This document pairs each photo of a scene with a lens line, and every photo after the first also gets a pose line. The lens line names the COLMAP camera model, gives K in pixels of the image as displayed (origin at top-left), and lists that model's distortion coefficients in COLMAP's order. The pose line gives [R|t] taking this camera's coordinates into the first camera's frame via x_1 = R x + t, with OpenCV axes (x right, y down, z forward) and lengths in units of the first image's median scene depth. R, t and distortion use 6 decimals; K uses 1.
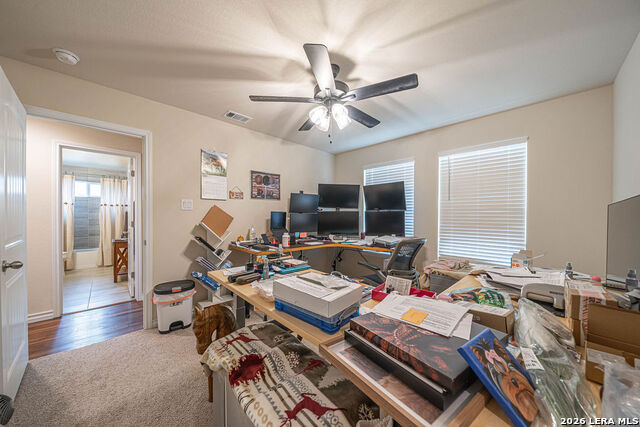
lens RADIAL K [[223.2, 0, 315.2], [0, 223.2, 217.6], [0, 0, 1]] dist [0.000764, 0.000071]
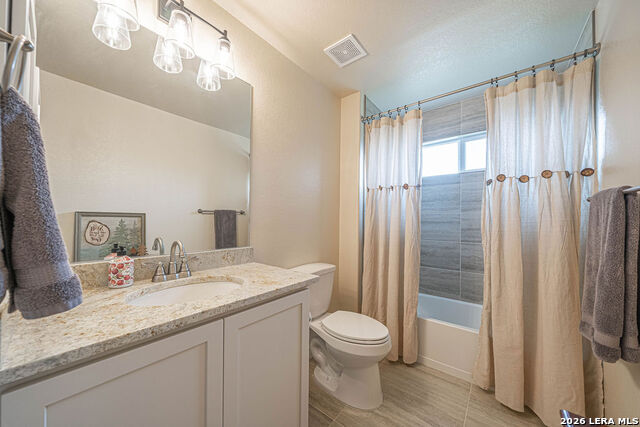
lens RADIAL K [[223.2, 0, 315.2], [0, 223.2, 217.6], [0, 0, 1]] dist [0.000764, 0.000071]
pose [[0.132791, -0.010203, -0.991092, -0.446001], [-0.008550, 0.999898, -0.011439, -0.002191], [0.991107, 0.009992, 0.132690, 0.471460]]
